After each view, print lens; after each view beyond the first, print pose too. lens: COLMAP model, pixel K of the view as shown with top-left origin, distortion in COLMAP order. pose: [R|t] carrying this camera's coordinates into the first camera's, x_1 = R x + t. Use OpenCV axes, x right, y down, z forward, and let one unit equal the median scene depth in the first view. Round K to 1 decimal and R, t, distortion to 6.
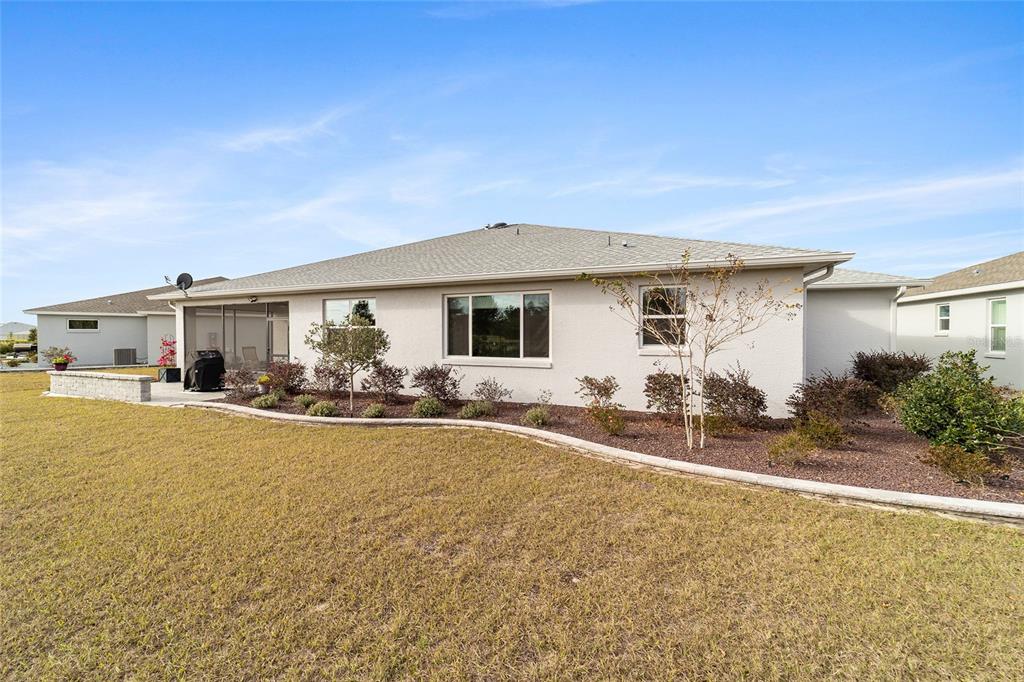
lens RADIAL K [[396.9, 0, 513.2], [0, 396.9, 337.9], [0, 0, 1]] dist [-0.001706, -0.000031]
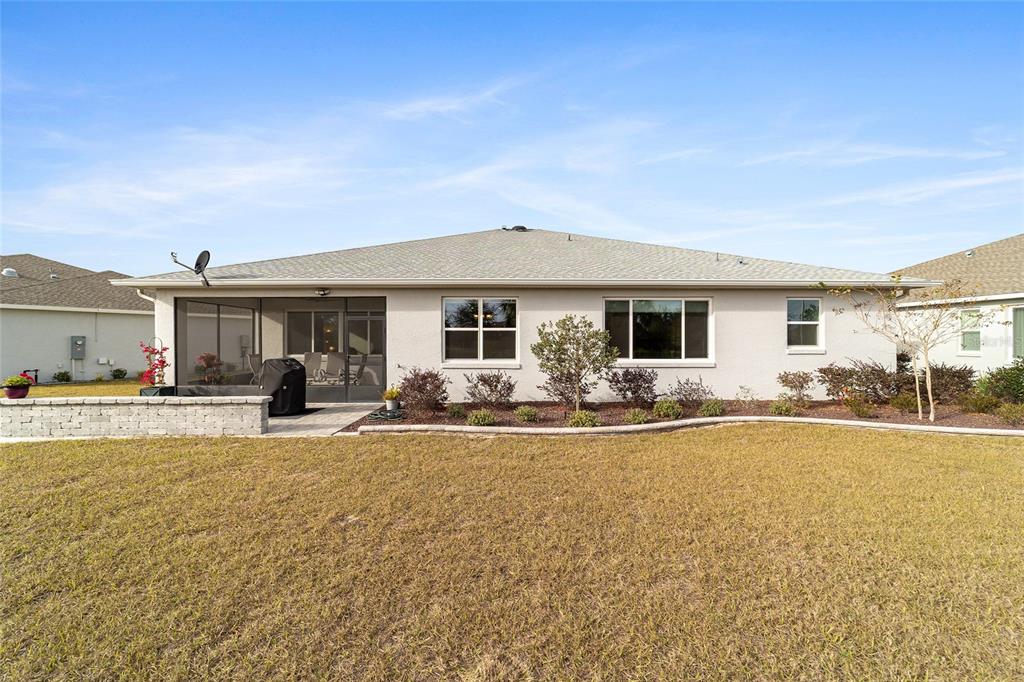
lens RADIAL K [[392.5, 0, 512.2], [0, 392.5, 335.9], [0, 0, 1]] dist [-0.018851, 0.010079]
pose [[0.918314, 0.002212, 0.395846, -0.788902], [0.004490, 0.999862, -0.016004, 0.002812], [-0.395827, 0.016474, 0.918177, 0.195832]]
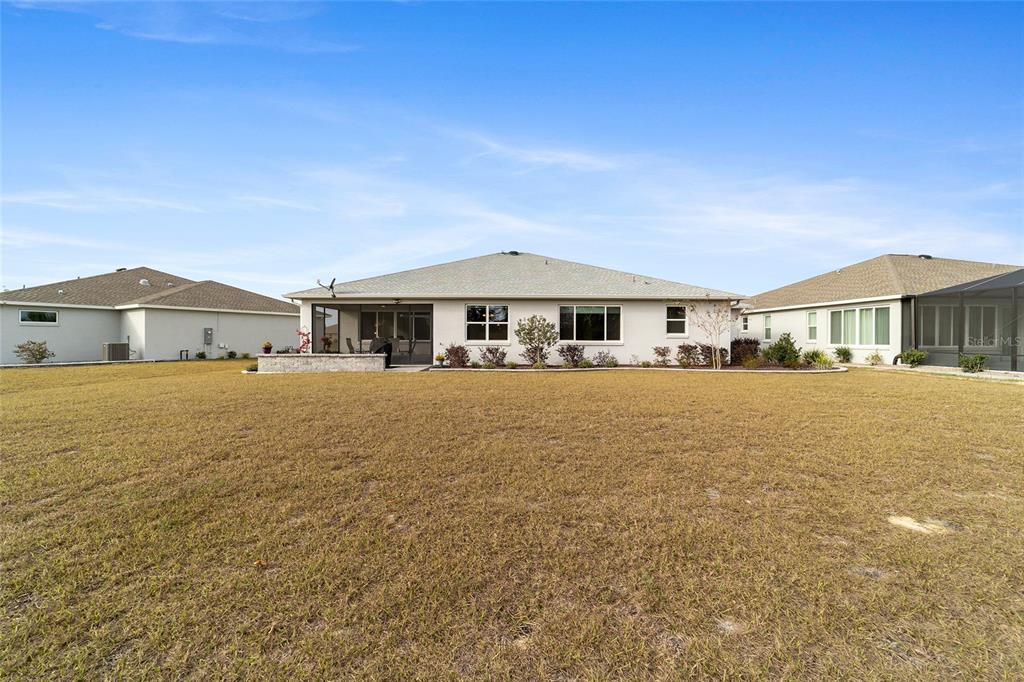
lens RADIAL K [[396.9, 0, 513.2], [0, 396.9, 337.9], [0, 0, 1]] dist [-0.001706, -0.000031]
pose [[0.918553, 0.003056, 0.395285, -1.054668], [0.000768, 0.999954, -0.009514, 0.052593], [-0.395296, 0.009043, 0.918509, -0.507684]]
